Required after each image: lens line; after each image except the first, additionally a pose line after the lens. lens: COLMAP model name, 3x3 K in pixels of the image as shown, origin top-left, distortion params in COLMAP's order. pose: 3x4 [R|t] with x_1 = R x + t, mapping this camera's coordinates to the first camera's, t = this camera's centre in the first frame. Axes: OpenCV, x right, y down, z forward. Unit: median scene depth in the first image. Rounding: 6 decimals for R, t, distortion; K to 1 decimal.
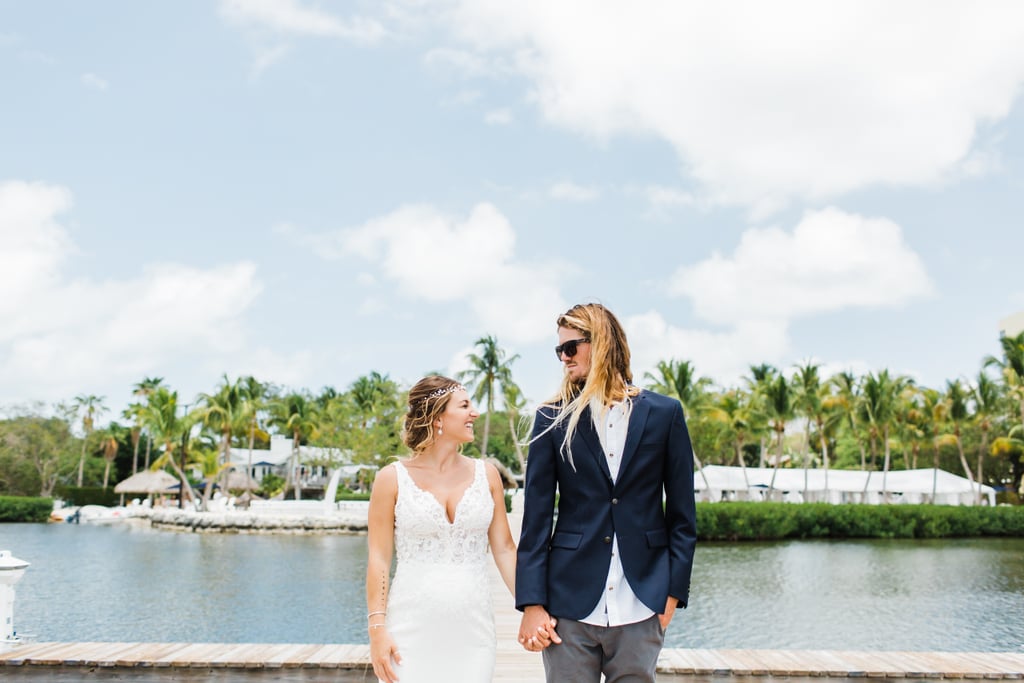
lens RADIAL K [[981.8, 0, 512.0], [0, 981.8, 341.5], [0, 0, 1]] dist [-0.004697, -0.007343]
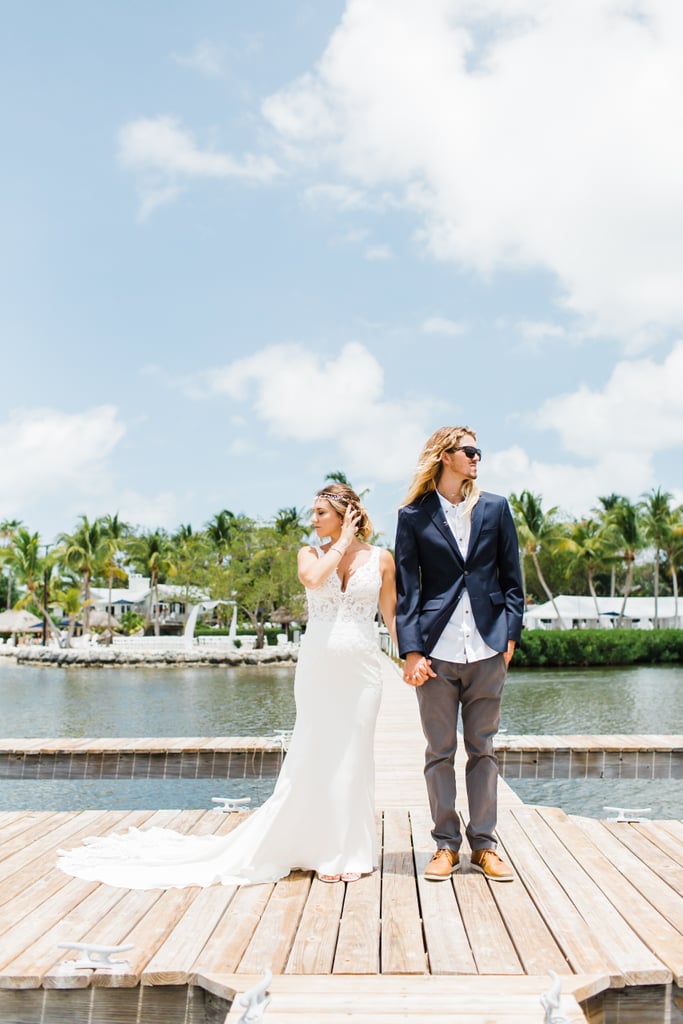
lens RADIAL K [[981.8, 0, 341.5], [0, 981.8, 512.0], [0, 0, 1]] dist [-0.004697, -0.007343]
pose [[0.999576, -0.019363, -0.021736, -0.001721], [0.020093, 0.999224, 0.033884, 0.001405], [0.021063, -0.034306, 0.999189, -0.016803]]
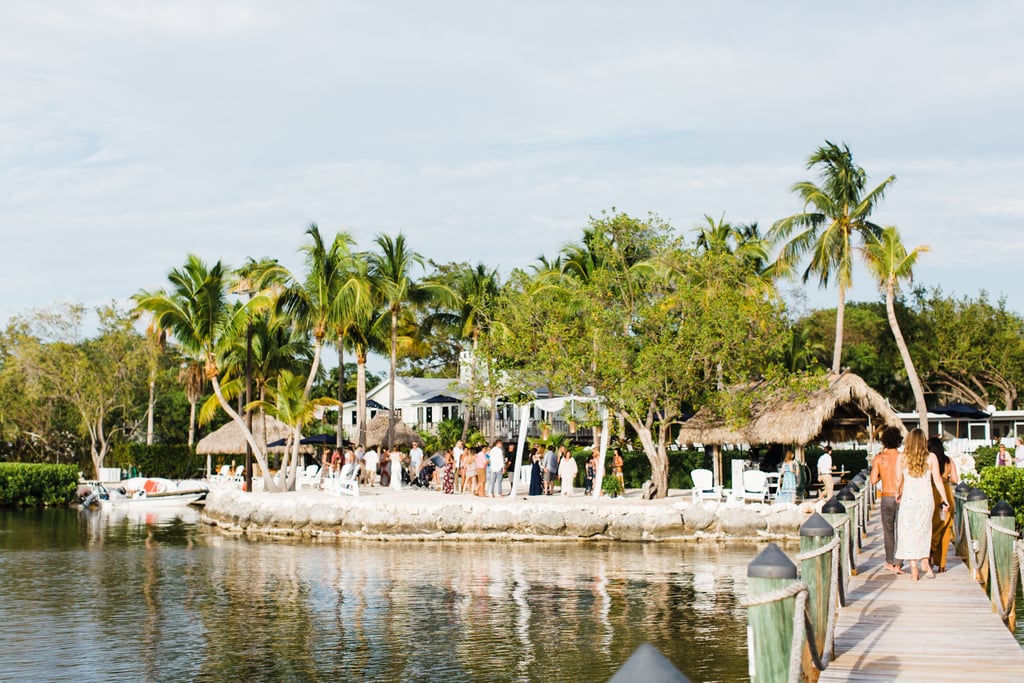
lens RADIAL K [[1432.7, 0, 512.0], [0, 1432.7, 341.5], [0, 0, 1]] dist [0.006233, -0.001525]
pose [[0.966773, -0.032235, -0.253597, -0.000757], [0.053417, 0.995592, 0.077089, 0.038589], [0.249995, -0.088074, 0.964233, 0.278166]]
